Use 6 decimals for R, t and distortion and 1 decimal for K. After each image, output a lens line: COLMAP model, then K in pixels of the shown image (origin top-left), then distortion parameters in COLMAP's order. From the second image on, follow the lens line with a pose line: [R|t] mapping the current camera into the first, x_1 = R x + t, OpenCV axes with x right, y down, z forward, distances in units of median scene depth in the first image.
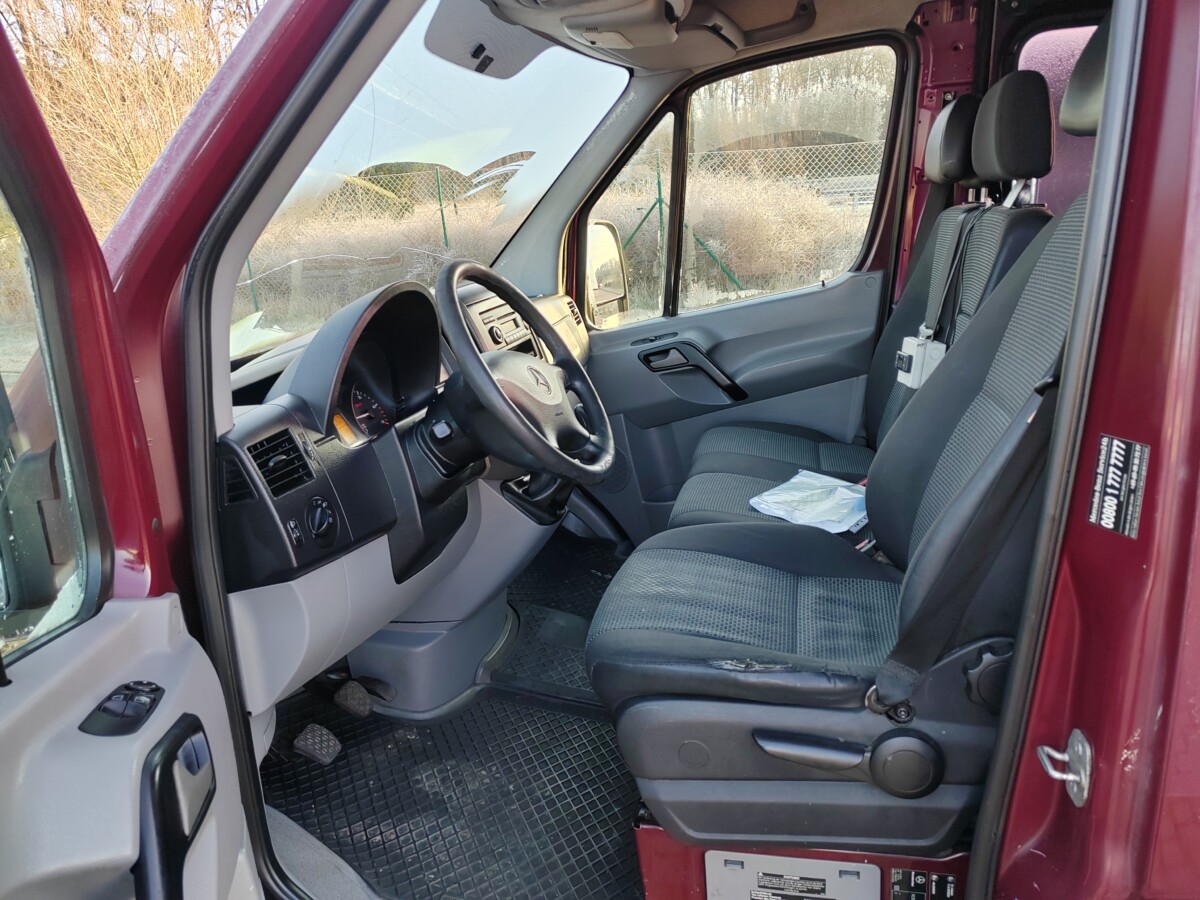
lens RADIAL K [[928.4, 0, 595.3], [0, 928.4, 450.2], [0, 0, 1]] dist [0.014529, 0.006402]
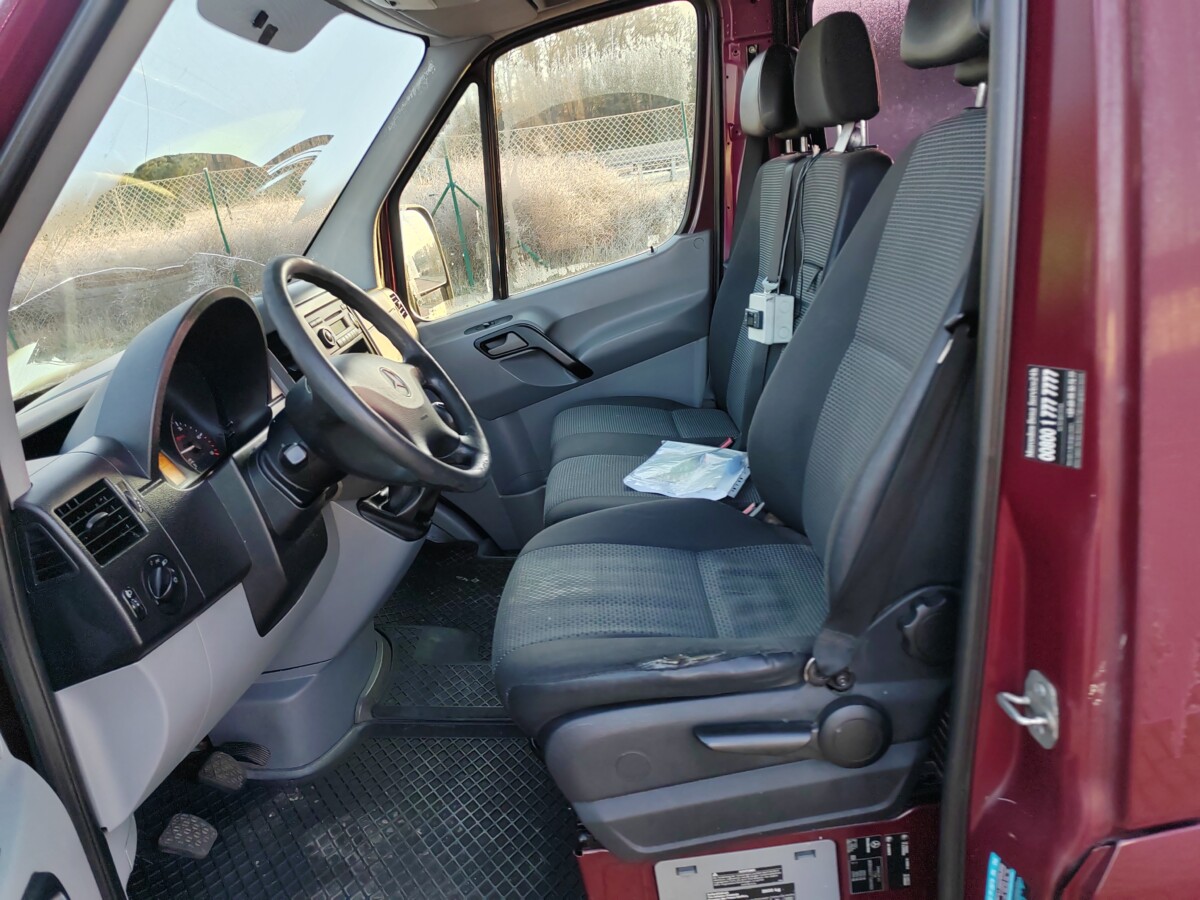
lens RADIAL K [[926.8, 0, 600.0], [0, 926.8, 450.0], [0, 0, 1]] dist [0.014091, 0.011269]
pose [[0.971130, -0.138433, 0.194274, -0.045022], [0.135123, 0.990367, 0.030252, -0.010463], [-0.196590, -0.003128, 0.980481, 0.079749]]
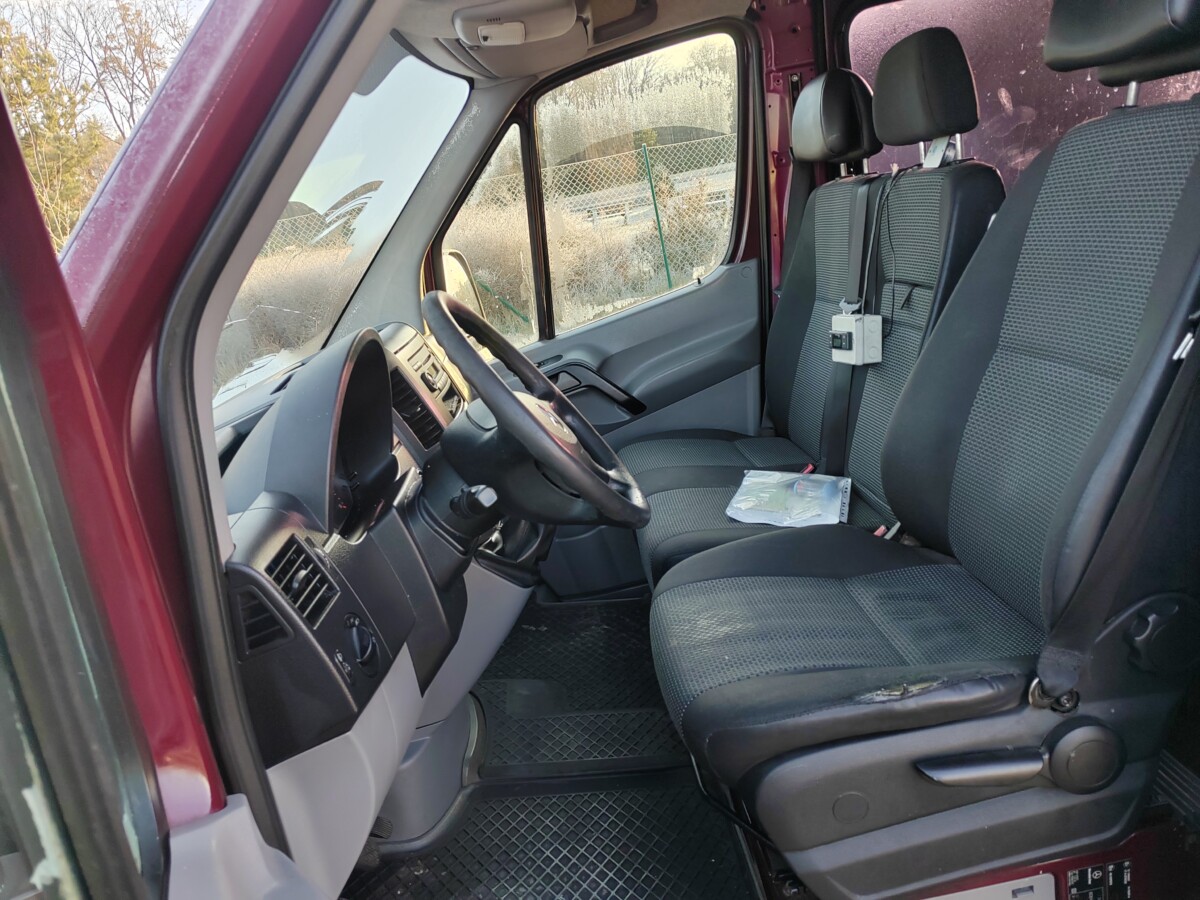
lens RADIAL K [[926.8, 0, 600.0], [0, 926.8, 450.0], [0, 0, 1]] dist [0.014091, 0.011269]
pose [[0.952587, -0.186105, 0.240714, -0.192929], [0.194064, 0.980942, -0.009576, -0.026312], [-0.234345, 0.055836, 0.970549, 0.146343]]
